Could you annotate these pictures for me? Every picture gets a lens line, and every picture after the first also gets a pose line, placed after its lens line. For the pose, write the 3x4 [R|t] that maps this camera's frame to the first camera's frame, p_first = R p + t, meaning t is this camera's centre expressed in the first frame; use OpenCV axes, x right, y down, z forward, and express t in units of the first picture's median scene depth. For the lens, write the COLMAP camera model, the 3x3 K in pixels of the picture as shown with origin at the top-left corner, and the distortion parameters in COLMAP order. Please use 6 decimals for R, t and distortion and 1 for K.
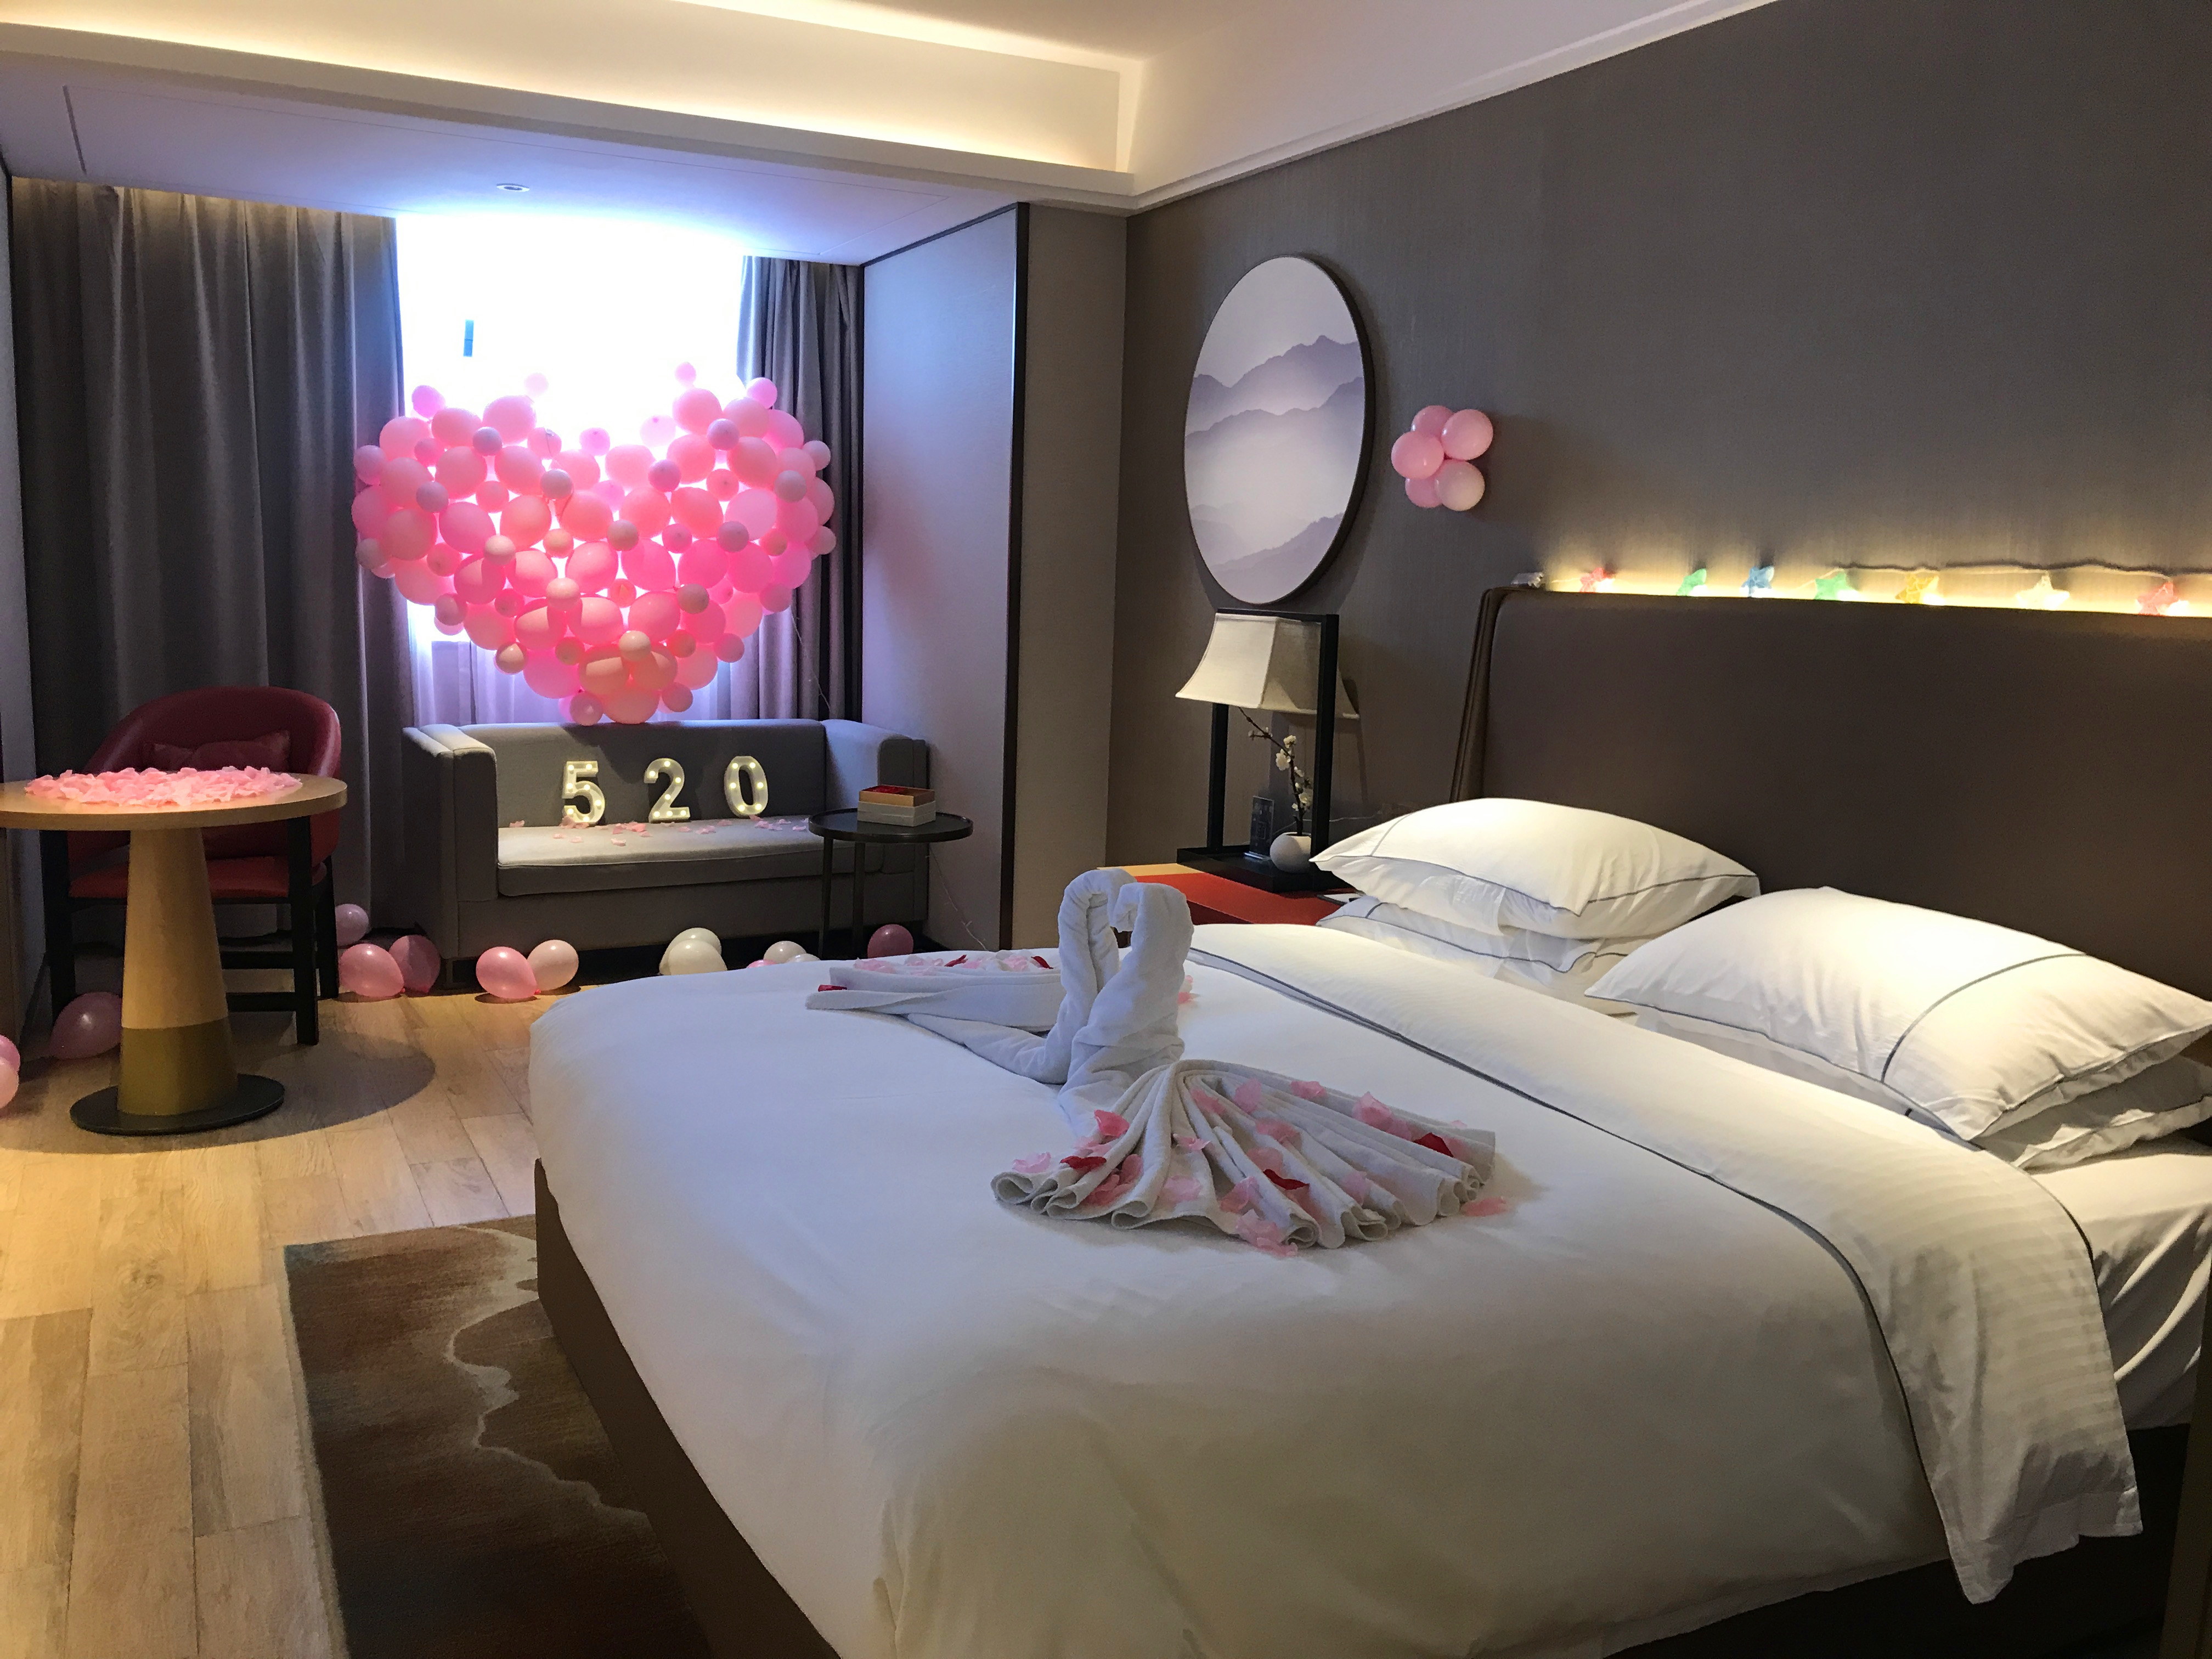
lens RADIAL K [[1820.7, 0, 1113.7], [0, 1820.7, 852.0], [0, 0, 1]] dist [0.012792, 0.001746]
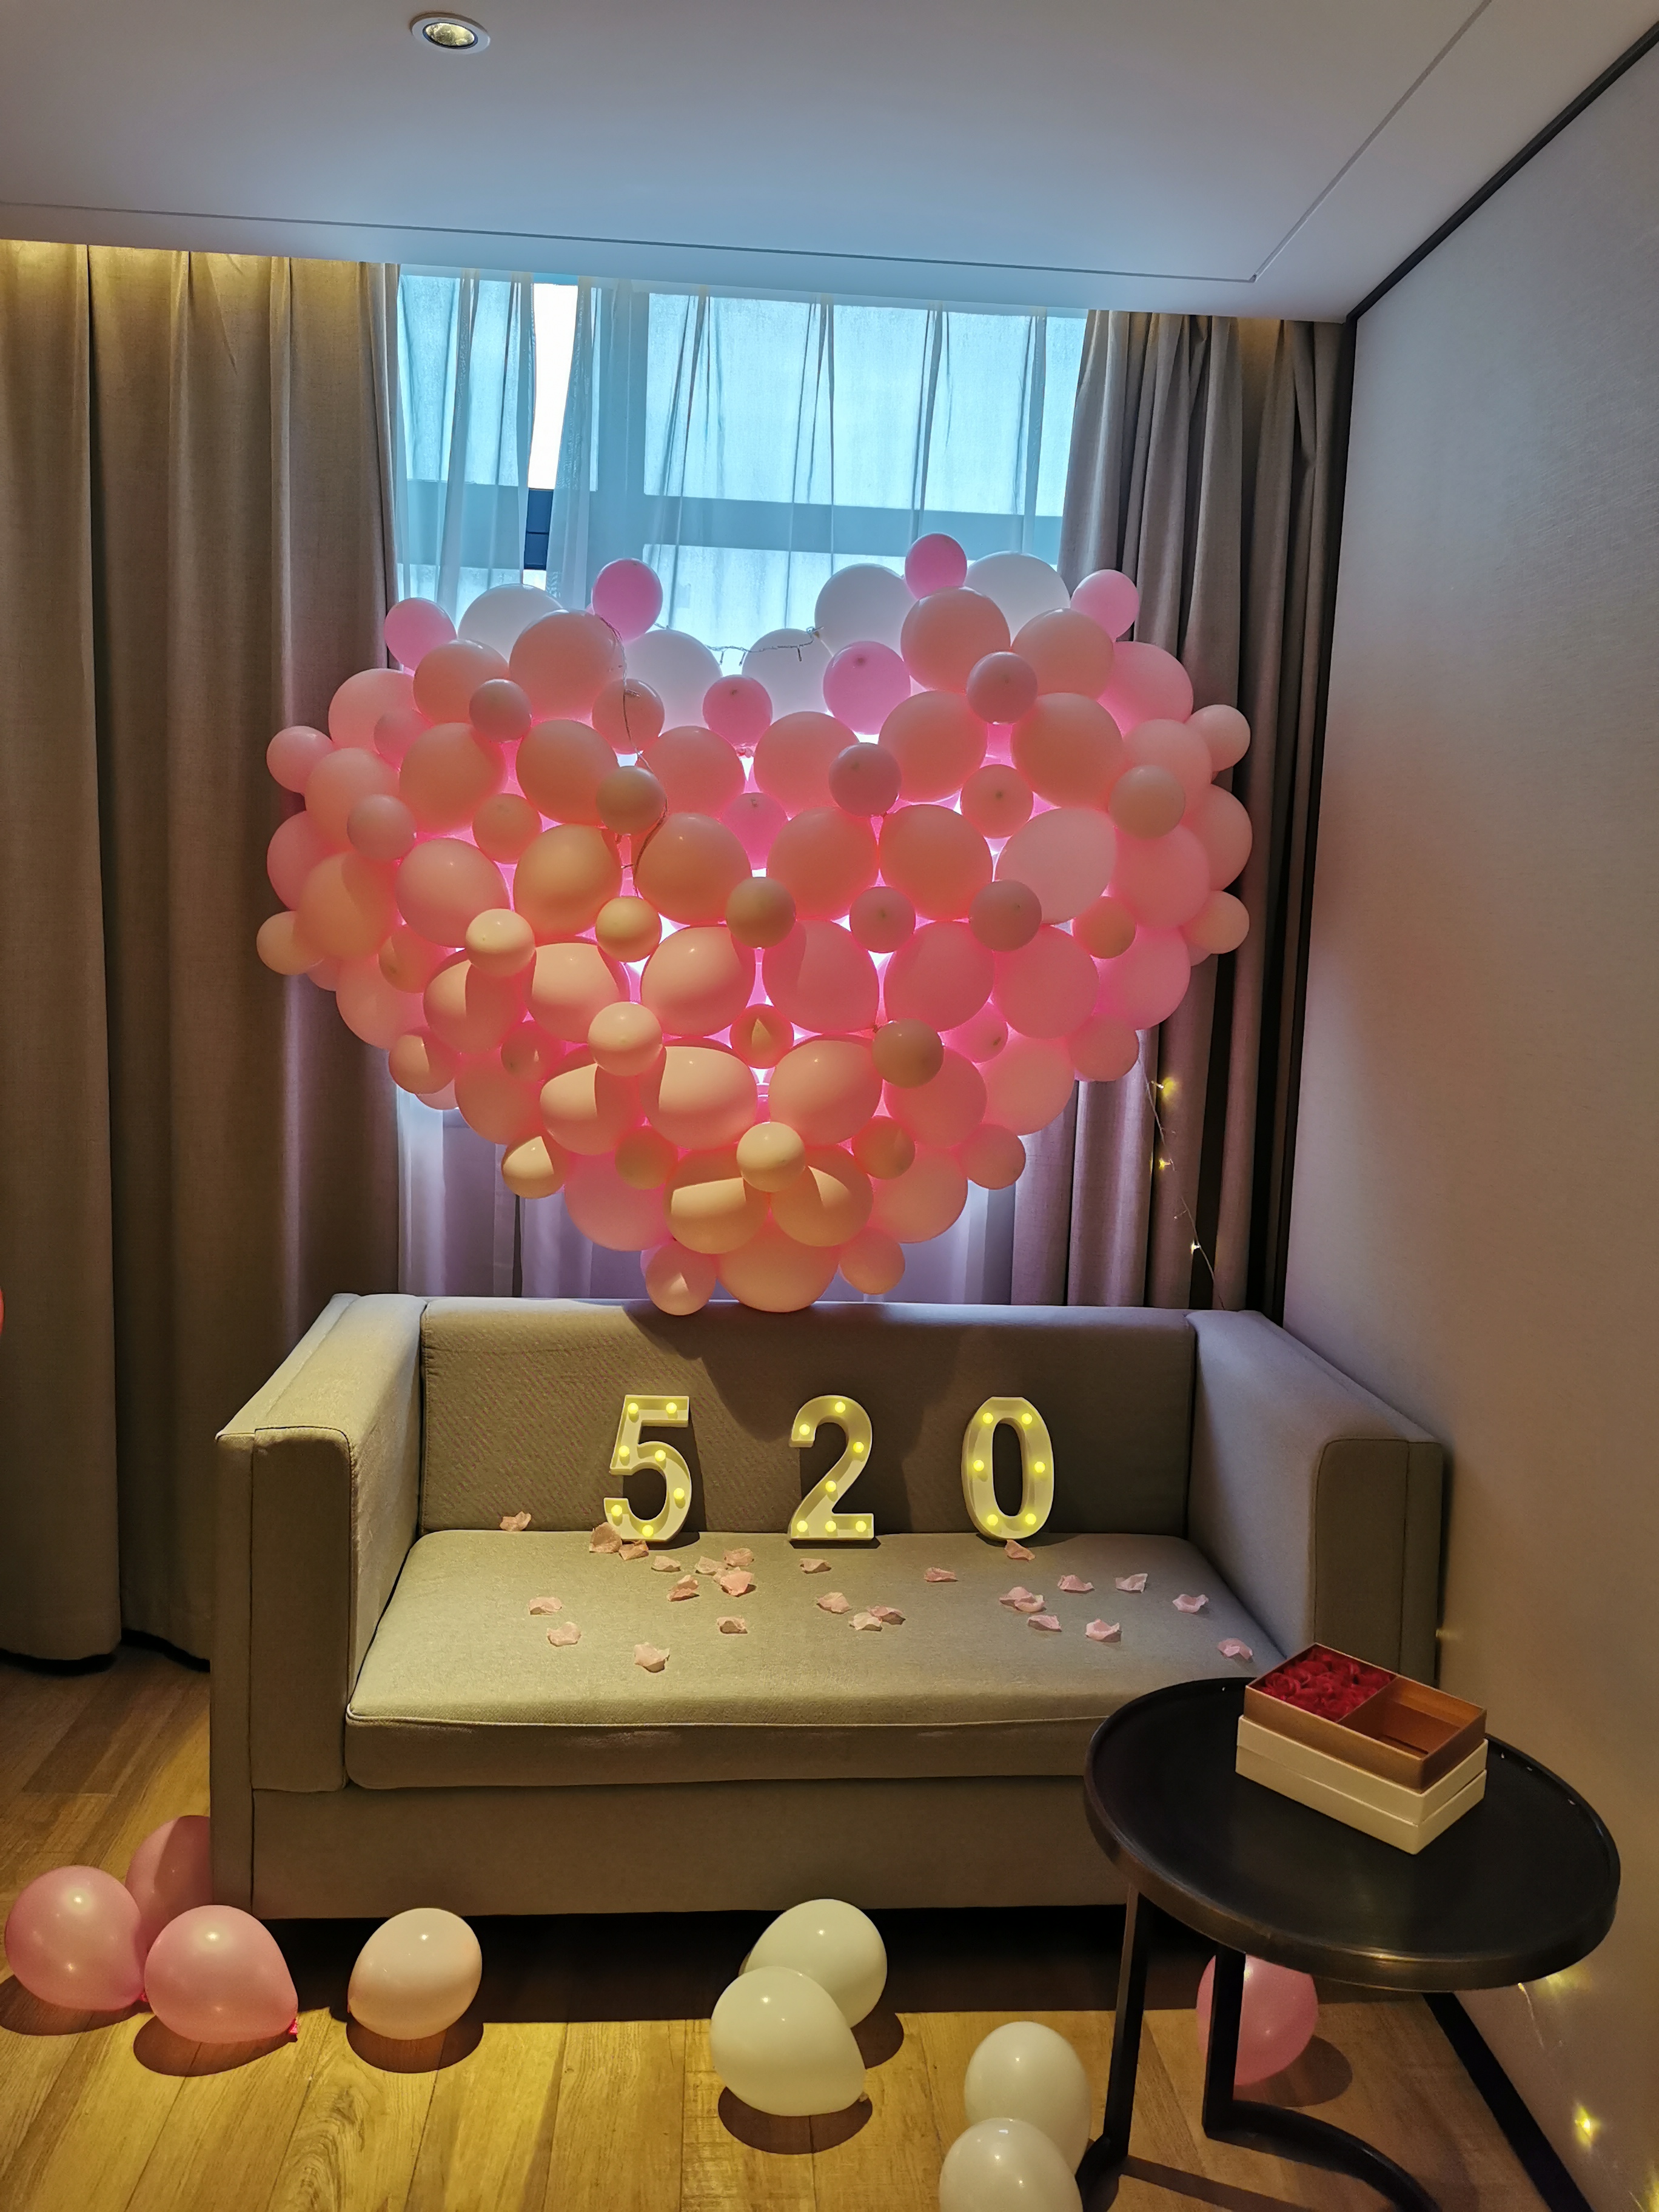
lens RADIAL K [[1698.4, 0, 825.6], [0, 1698.4, 1128.3], [0, 0, 1]] dist [0.038985, -0.004809]
pose [[0.917171, 0.054230, -0.394786, -0.083432], [-0.071081, 0.997073, -0.028171, -0.106006], [0.392103, 0.053899, 0.918341, 0.602854]]
